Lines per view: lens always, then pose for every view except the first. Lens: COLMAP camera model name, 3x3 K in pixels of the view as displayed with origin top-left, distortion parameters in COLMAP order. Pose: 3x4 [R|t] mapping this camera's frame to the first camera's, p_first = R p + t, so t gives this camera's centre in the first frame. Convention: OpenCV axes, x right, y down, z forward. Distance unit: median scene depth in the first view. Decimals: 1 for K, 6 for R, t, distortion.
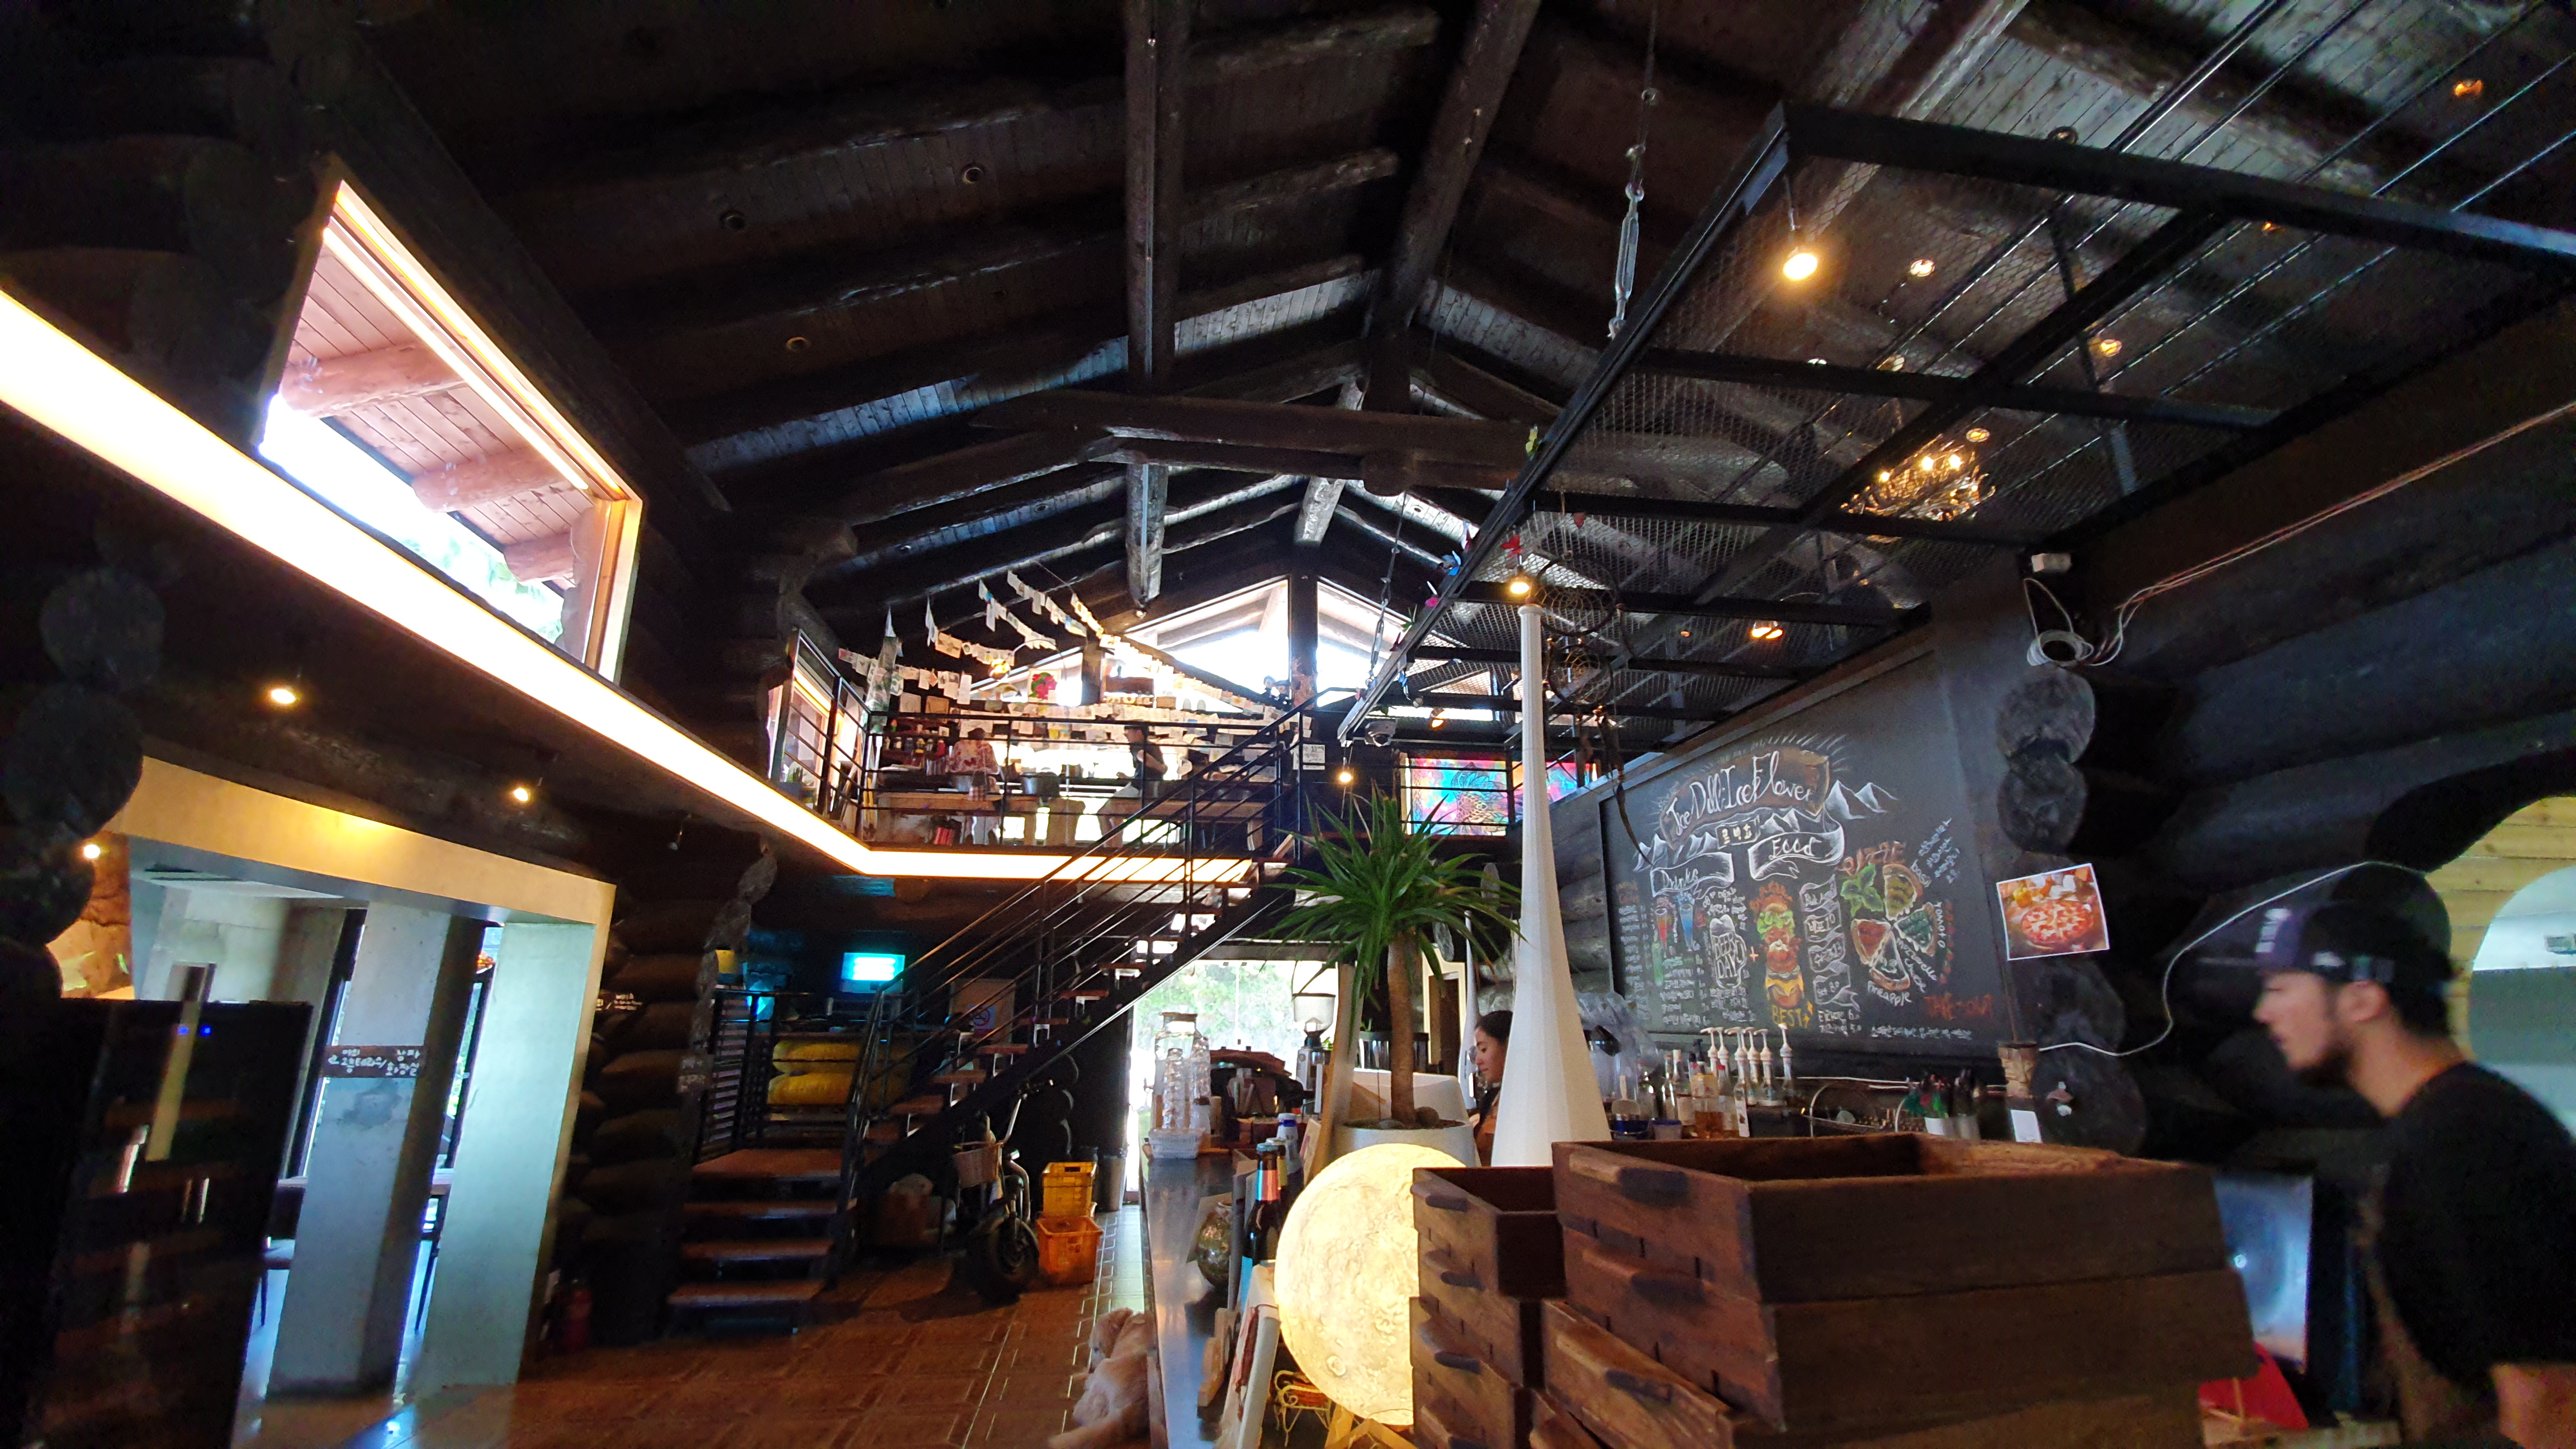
lens RADIAL K [[1034.0, 0, 1290.6], [0, 1034.0, 709.2], [0, 0, 1]] dist [0.021208, 0.000111]
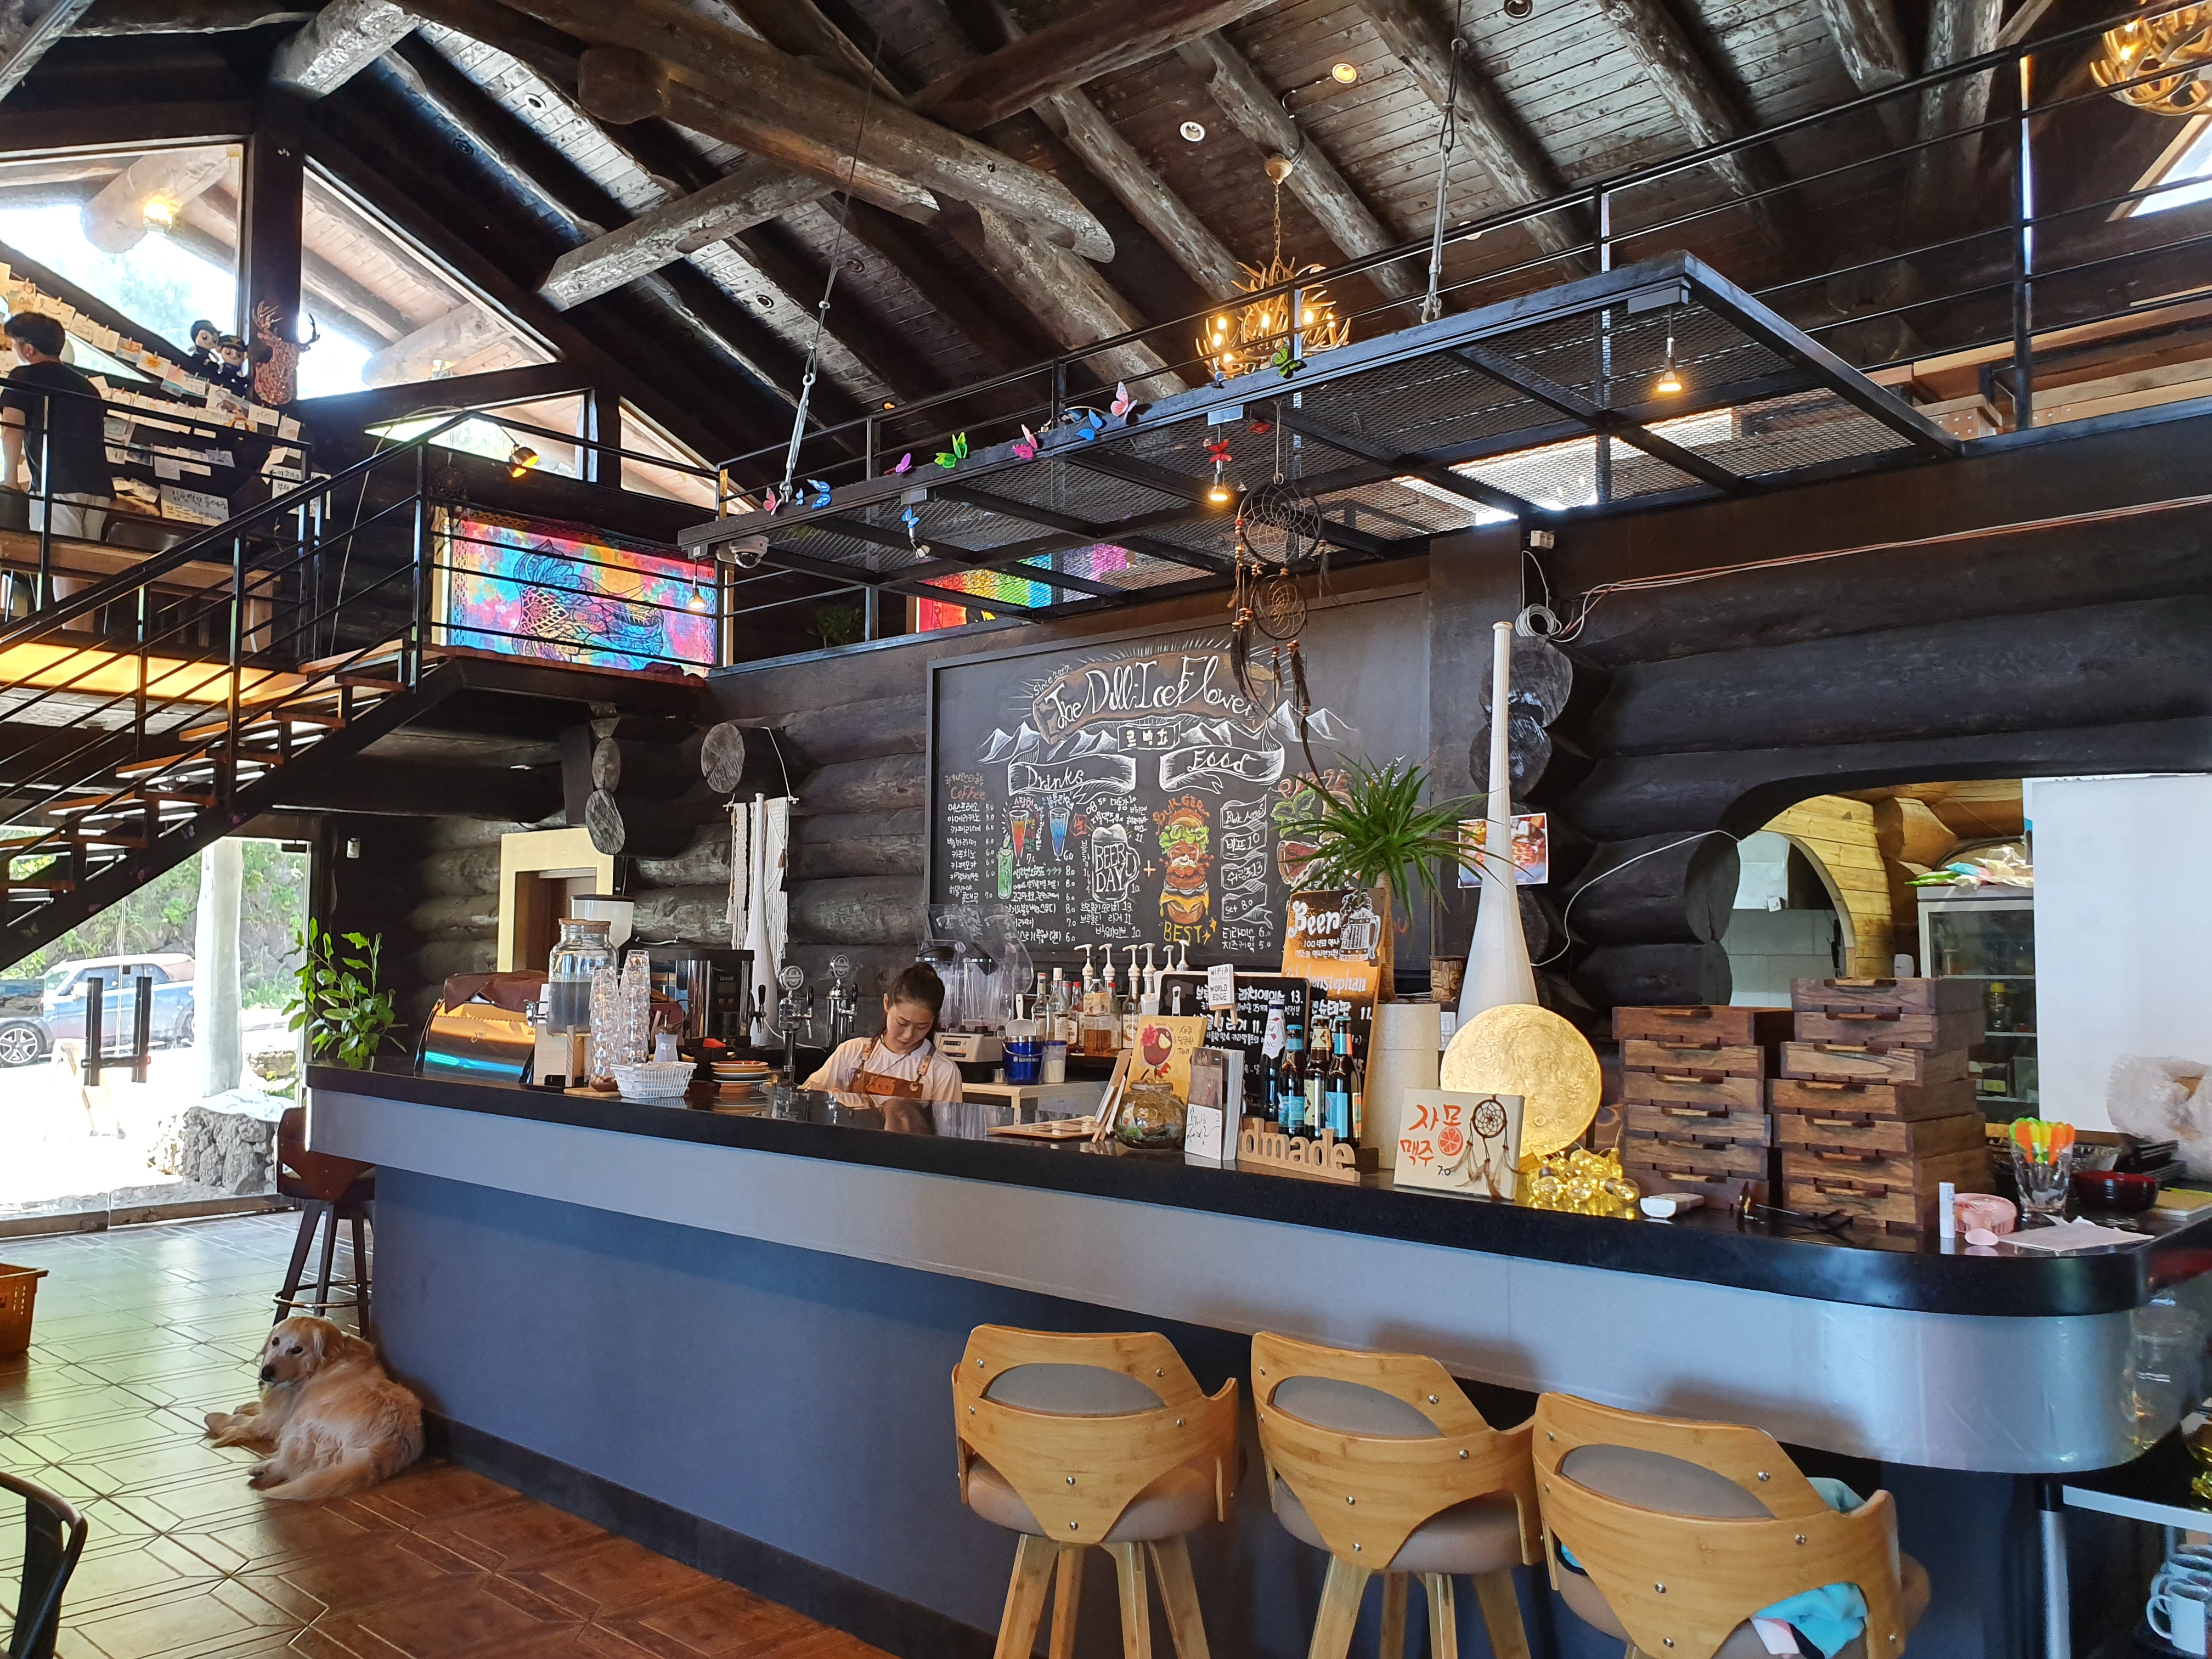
lens RADIAL K [[1721.6, 0, 1110.0], [0, 1721.6, 835.5], [0, 0, 1]] dist [0.105228, -0.004308]
pose [[0.784231, 0.052701, 0.618227, -0.542267], [-0.191833, 0.968163, 0.160811, -0.033286], [-0.590070, -0.244709, 0.769373, -0.154706]]
